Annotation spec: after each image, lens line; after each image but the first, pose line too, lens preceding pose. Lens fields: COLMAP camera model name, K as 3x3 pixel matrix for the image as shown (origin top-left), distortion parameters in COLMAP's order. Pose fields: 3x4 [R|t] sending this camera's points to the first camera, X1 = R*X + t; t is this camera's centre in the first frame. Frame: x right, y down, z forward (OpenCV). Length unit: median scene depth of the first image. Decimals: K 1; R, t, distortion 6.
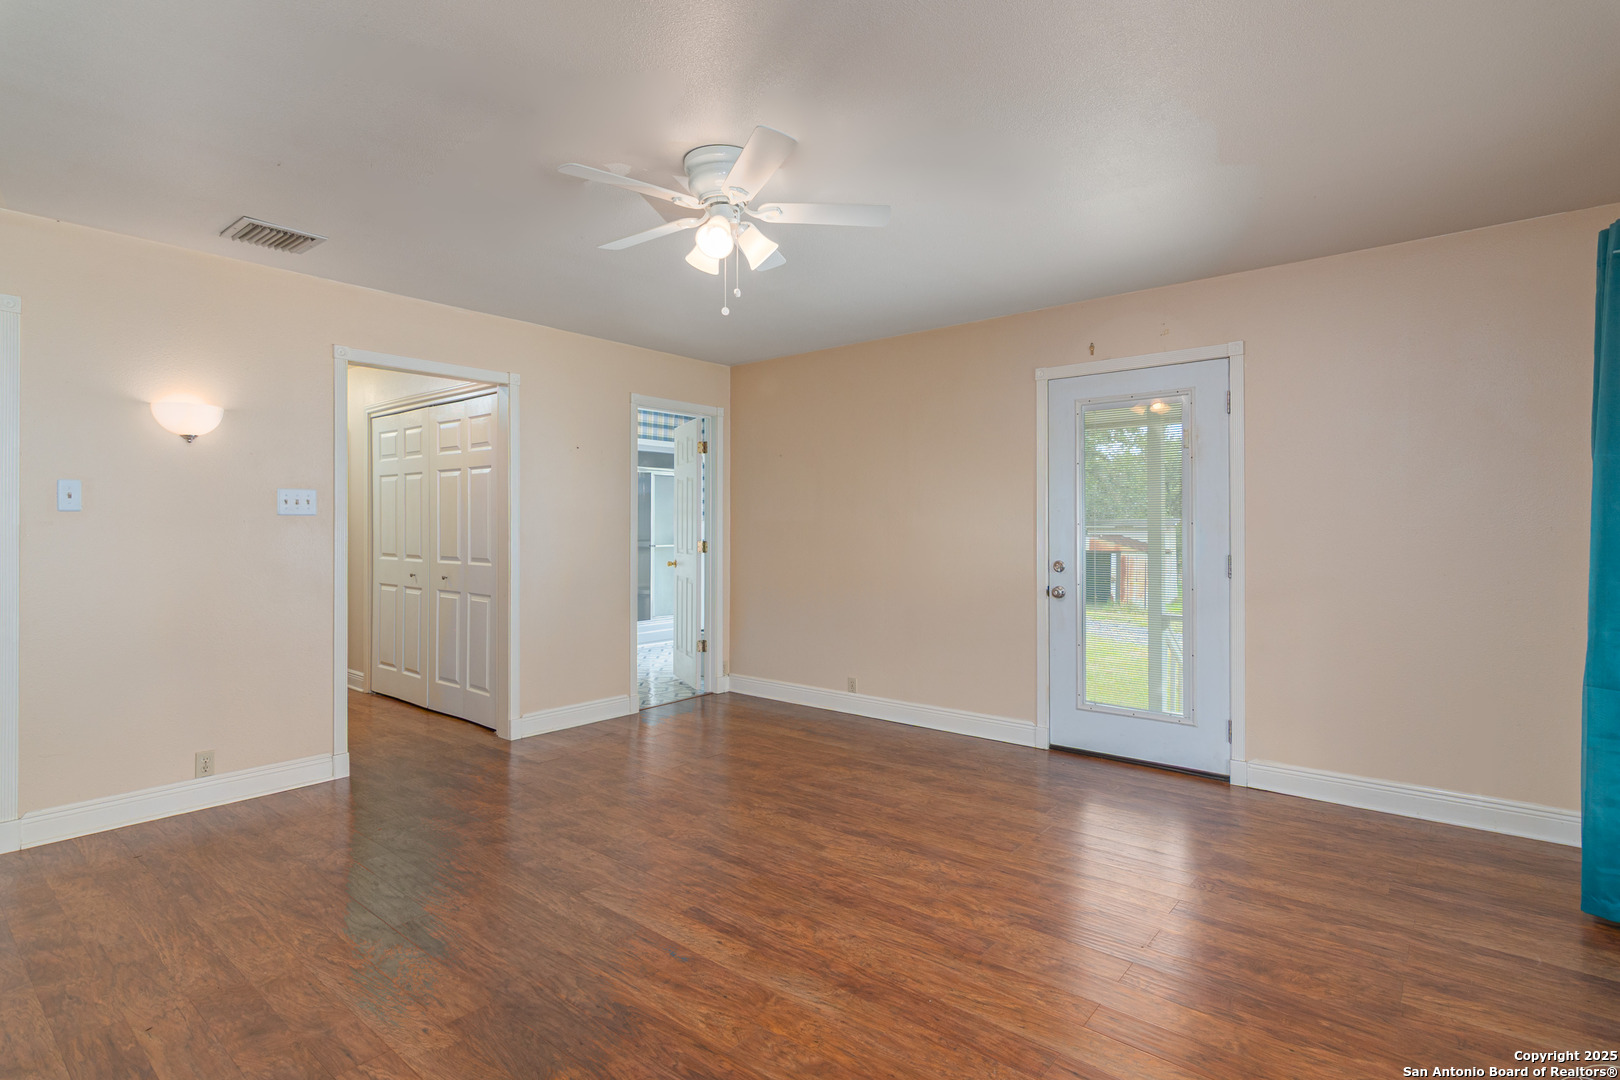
lens RADIAL K [[792.9, 0, 808.6], [0, 792.9, 515.8], [0, 0, 1]] dist [0.000380, -0.000480]
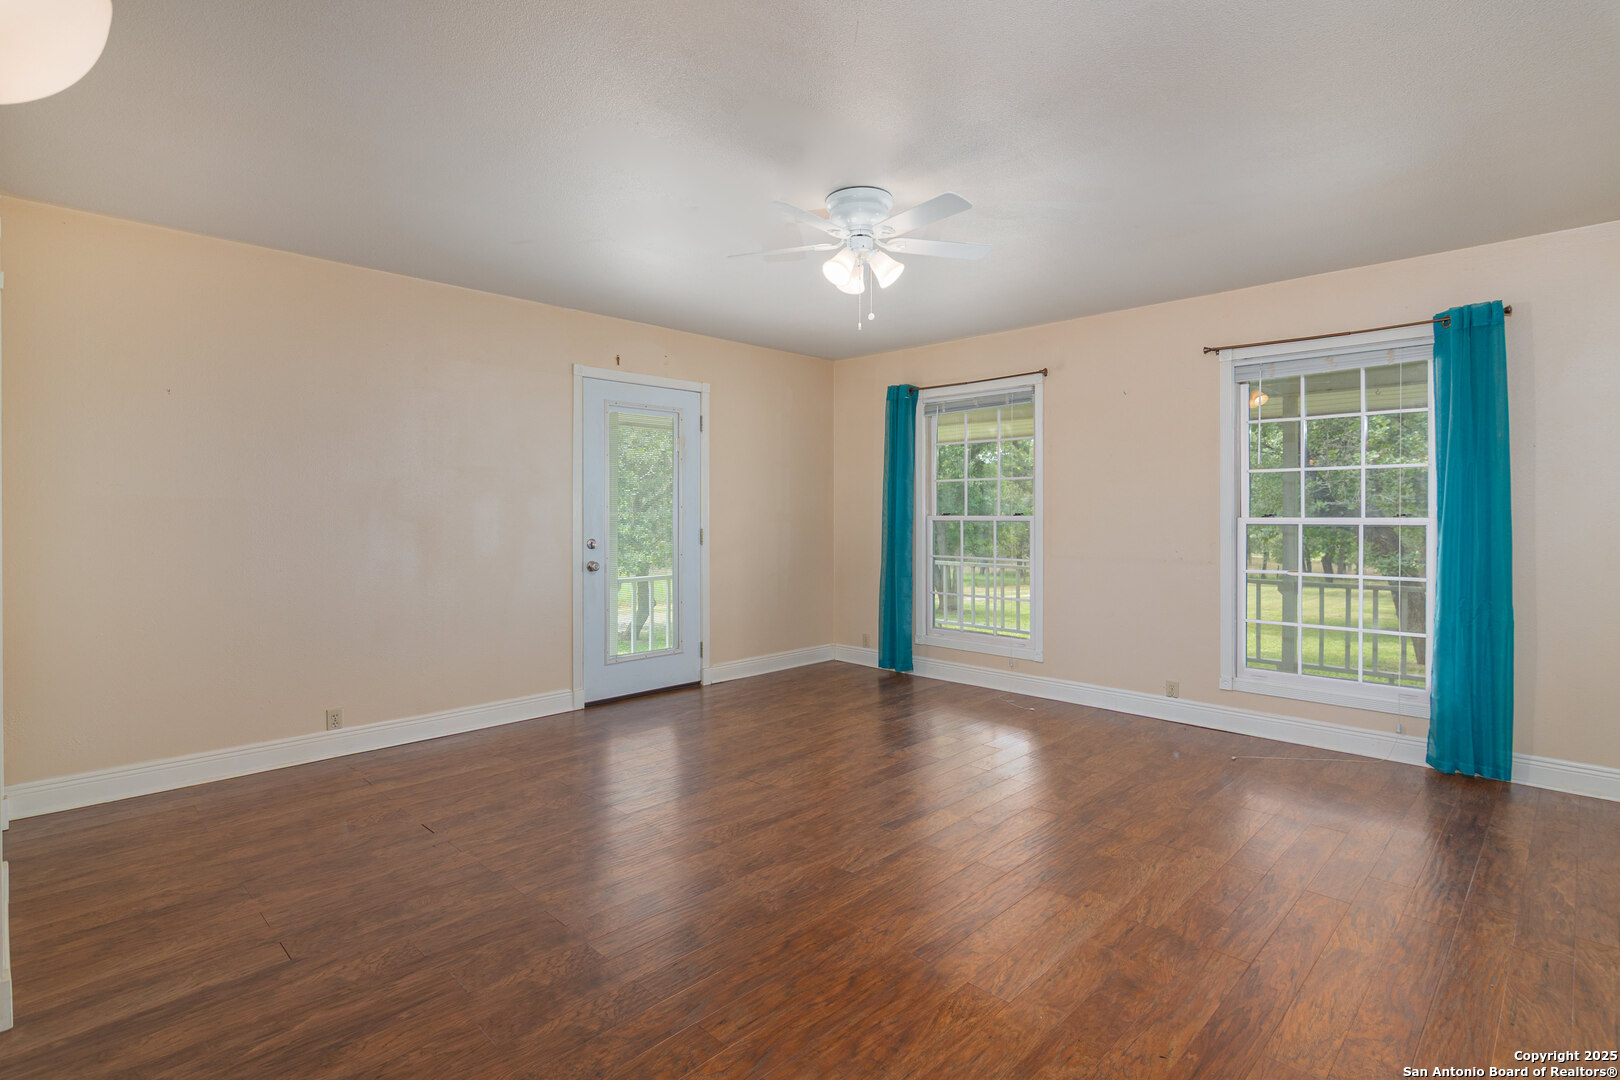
lens RADIAL K [[792.9, 0, 808.6], [0, 792.9, 515.8], [0, 0, 1]] dist [0.000380, -0.000480]
pose [[0.085398, -0.004202, 0.996338, -0.915249], [-0.017203, 0.999836, 0.005691, 0.013124], [-0.996198, -0.017626, 0.085311, 0.690984]]
